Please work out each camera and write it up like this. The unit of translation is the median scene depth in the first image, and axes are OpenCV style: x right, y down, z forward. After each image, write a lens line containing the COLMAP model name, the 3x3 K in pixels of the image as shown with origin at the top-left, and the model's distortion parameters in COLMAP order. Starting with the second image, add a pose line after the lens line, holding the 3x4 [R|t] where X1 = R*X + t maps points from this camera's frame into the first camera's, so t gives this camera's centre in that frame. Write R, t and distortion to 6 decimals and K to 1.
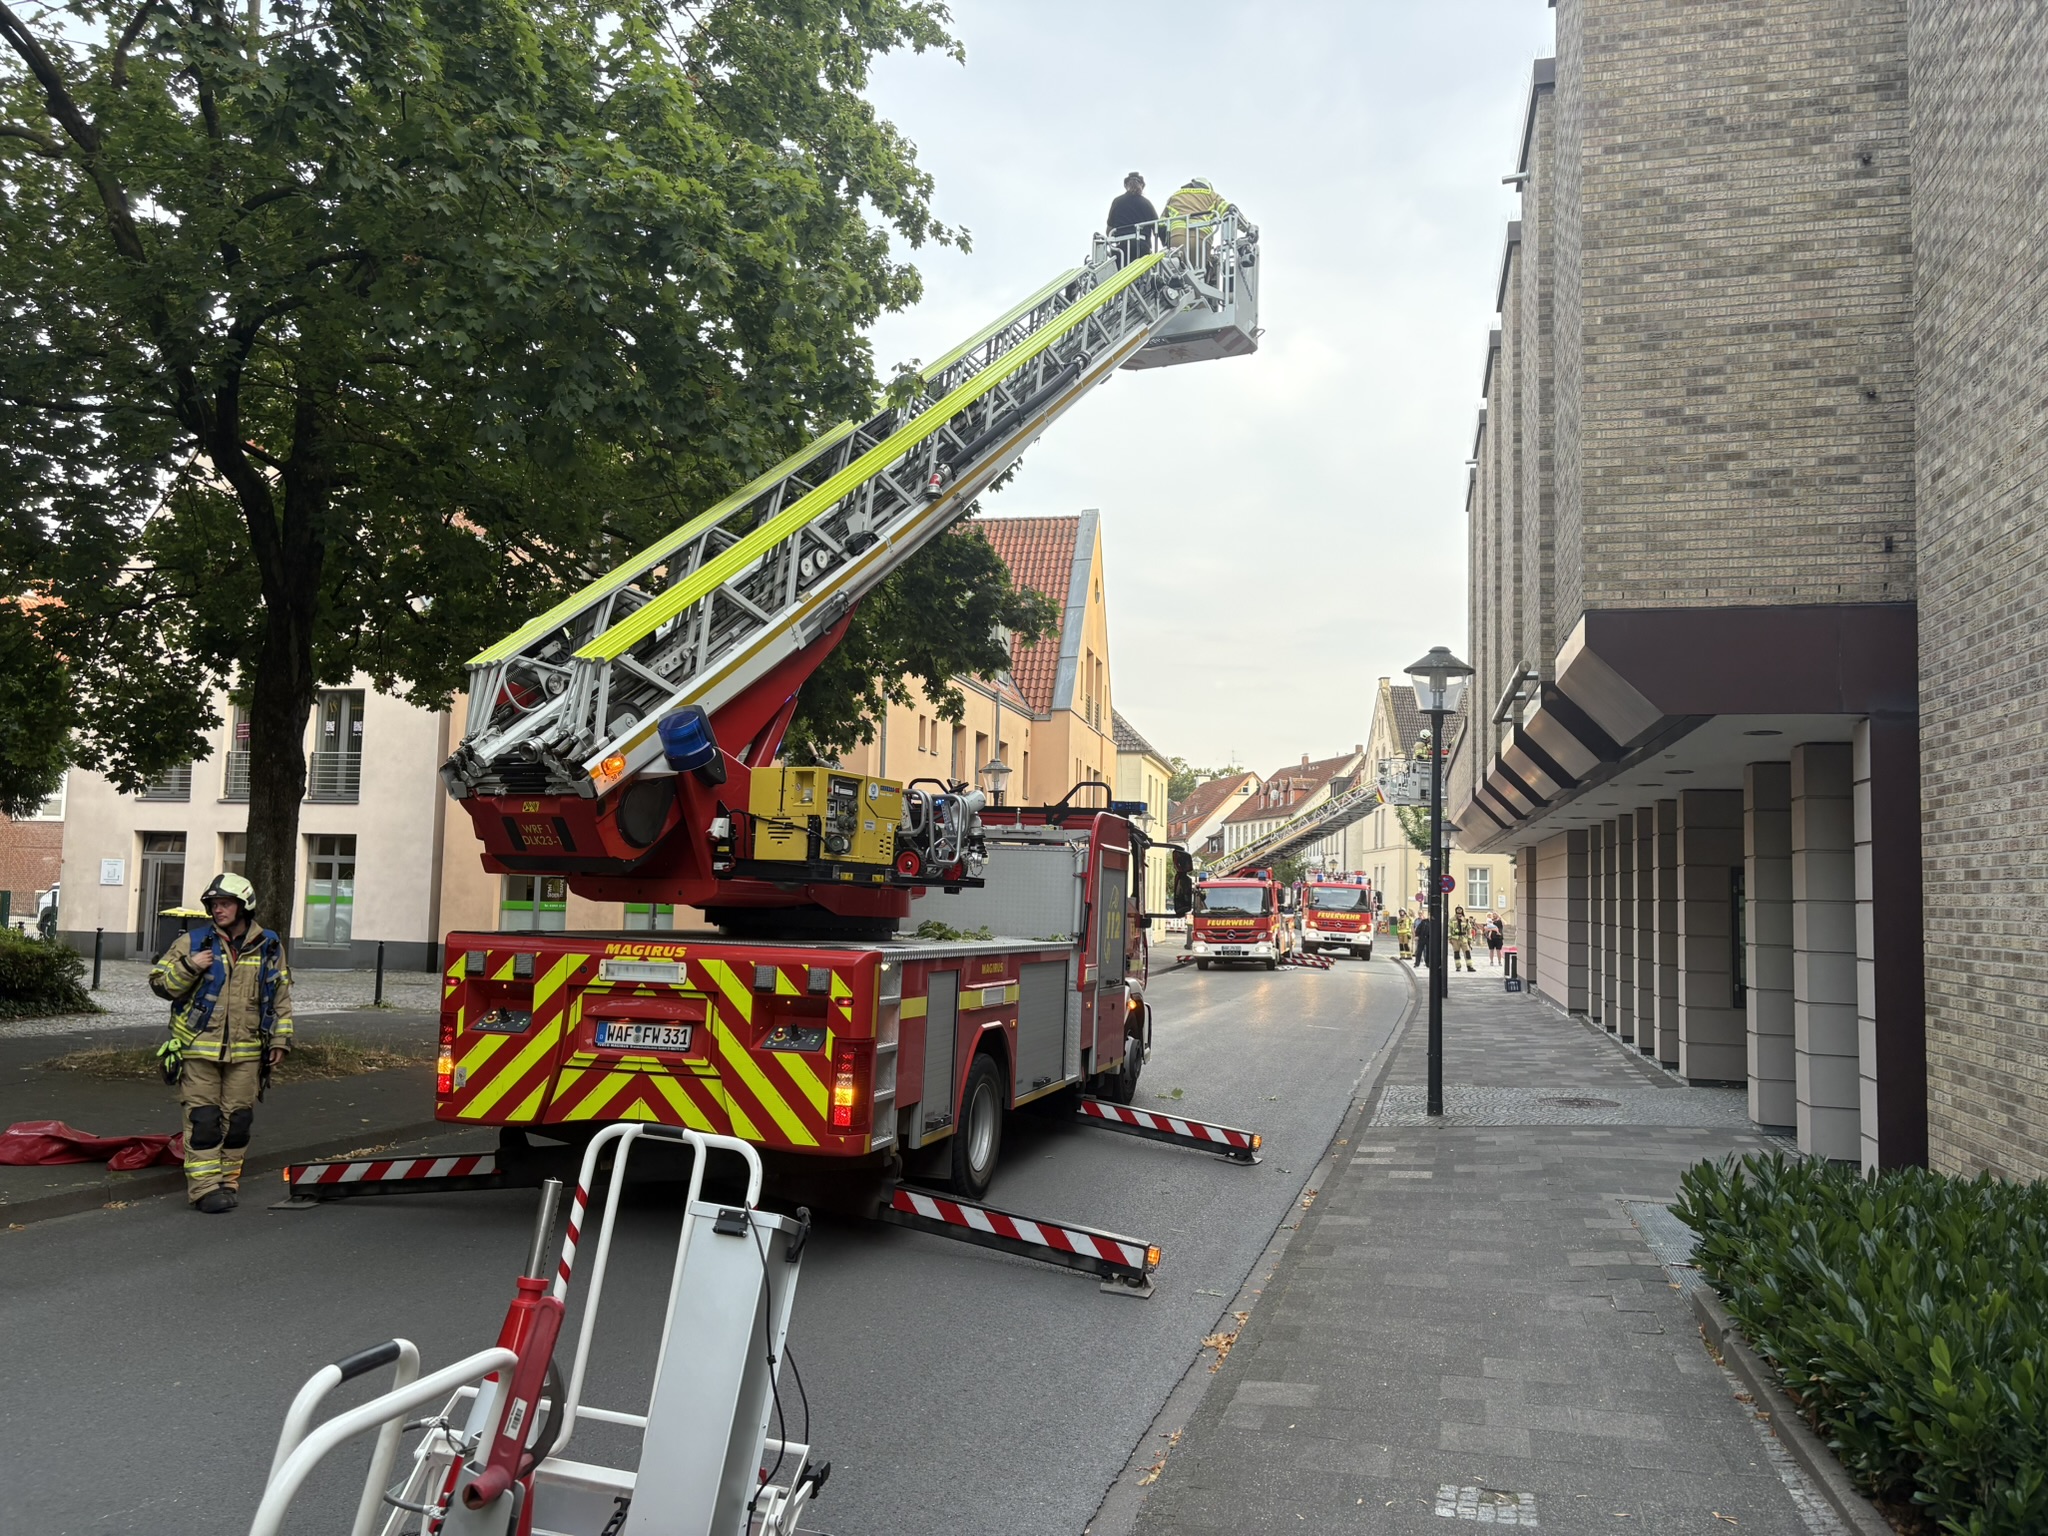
lens RADIAL K [[1539.8, 0, 1024.0], [0, 1539.8, 768.0], [0, 0, 1]] dist [0.024629, 0.002510]
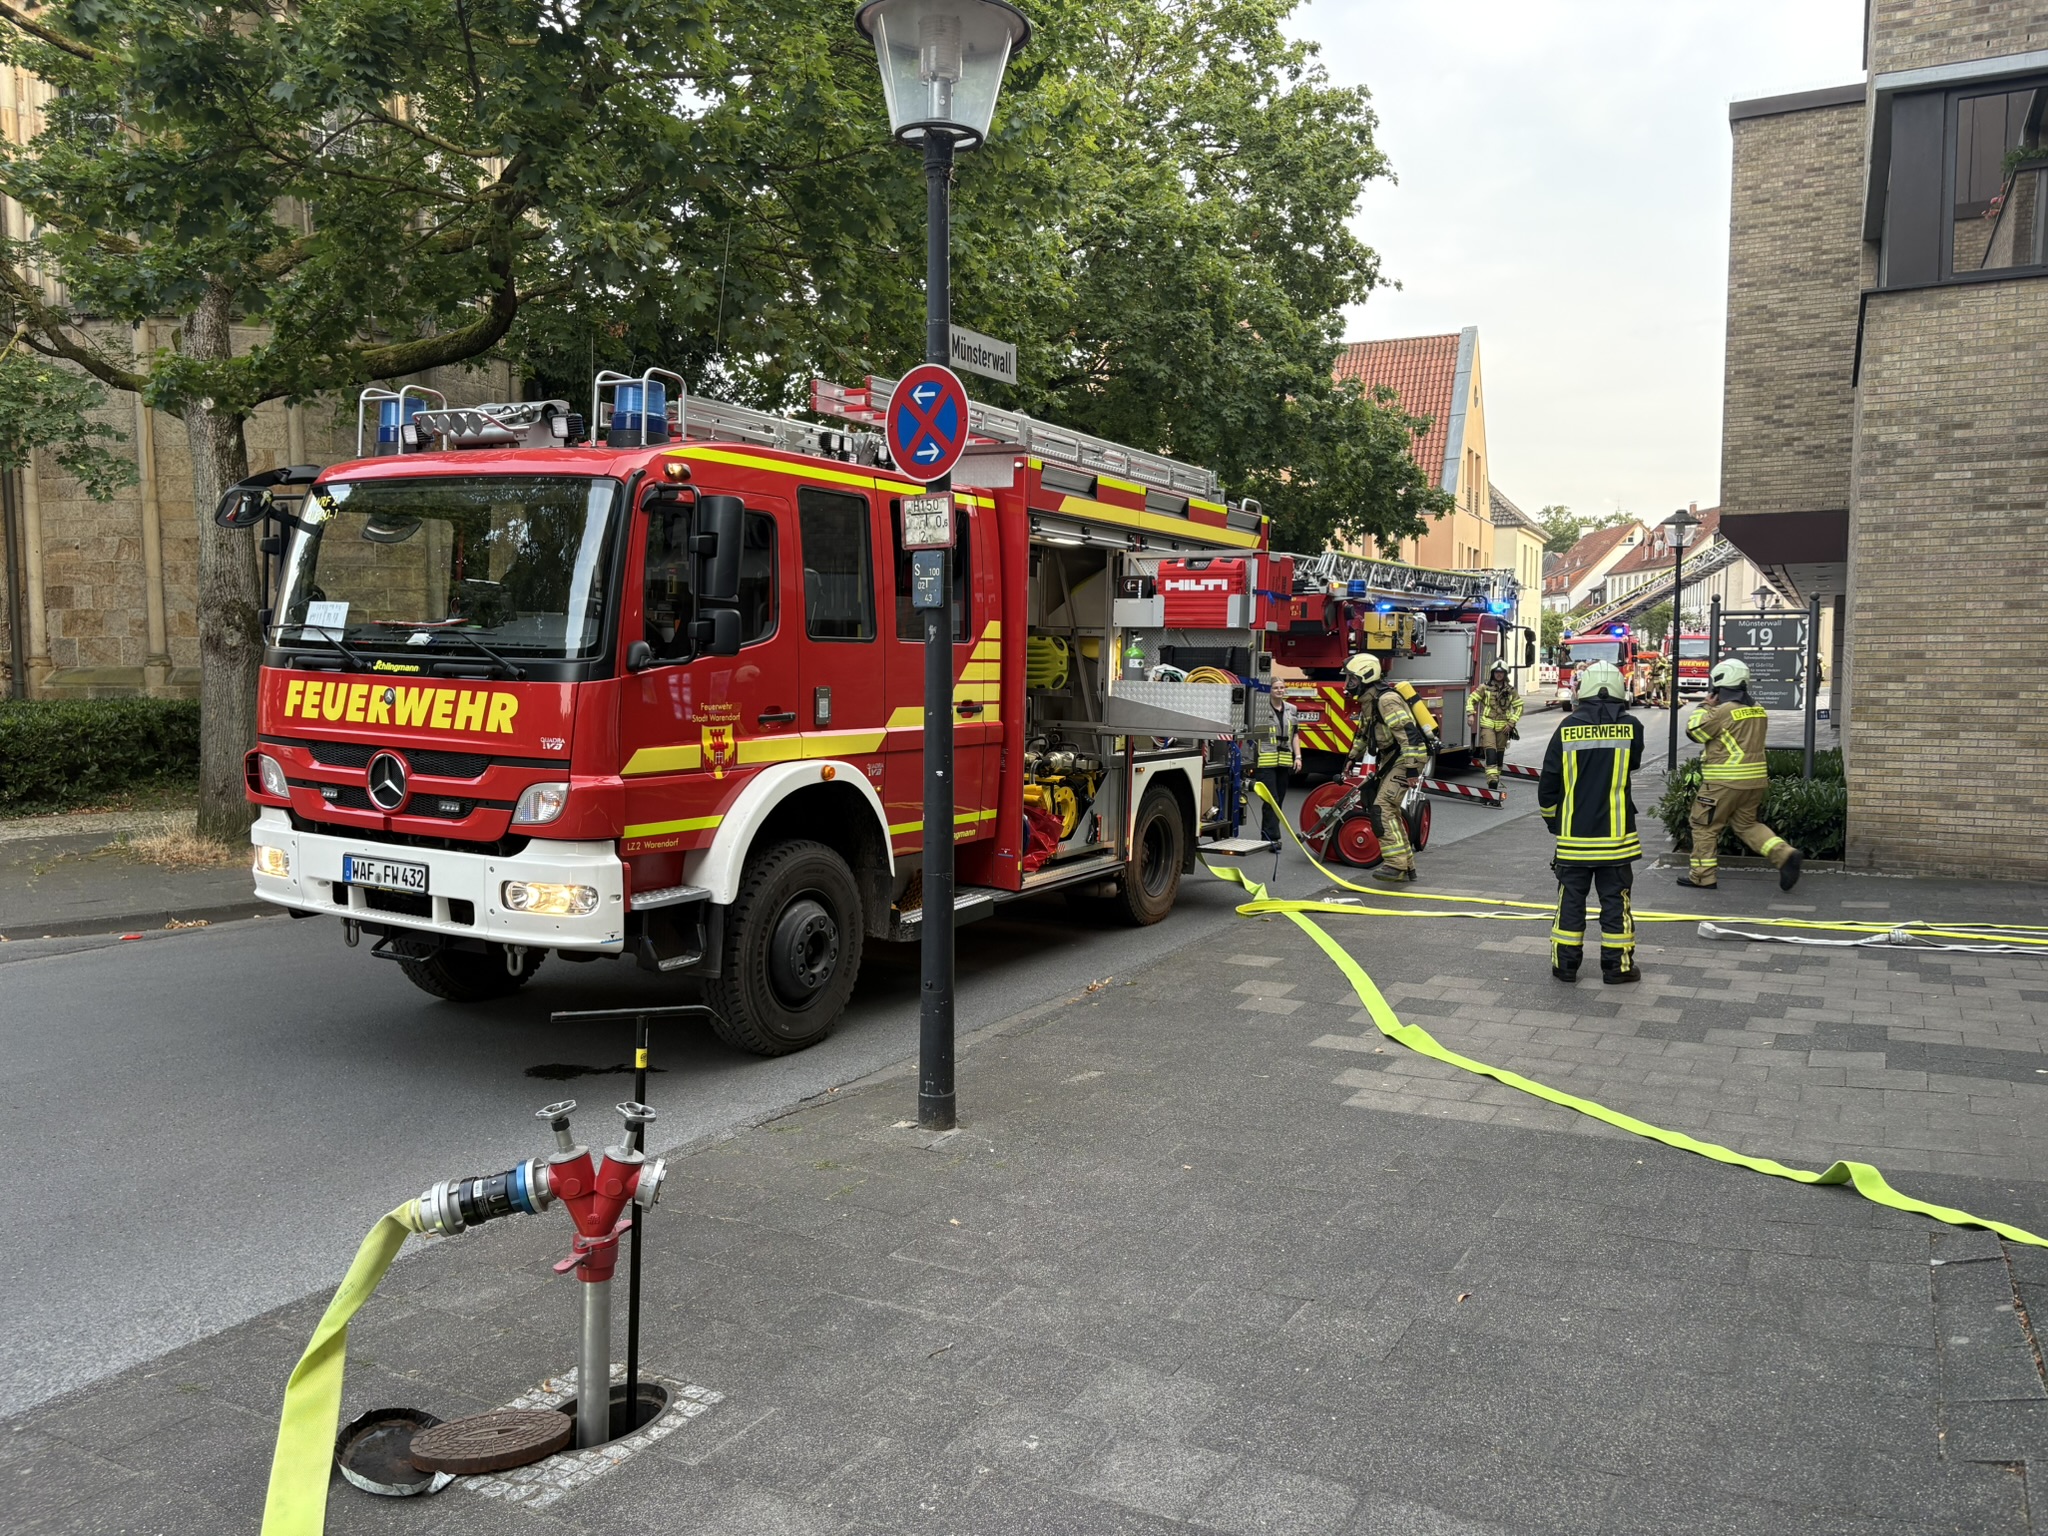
lens RADIAL K [[1539.8, 0, 1024.0], [0, 1539.8, 768.0], [0, 0, 1]] dist [0.024629, 0.002510]
pose [[0.971776, -0.012071, -0.235595, -0.053843], [0.048085, 0.987859, 0.147726, -0.094606], [0.230951, -0.154885, 0.960558, -1.032586]]
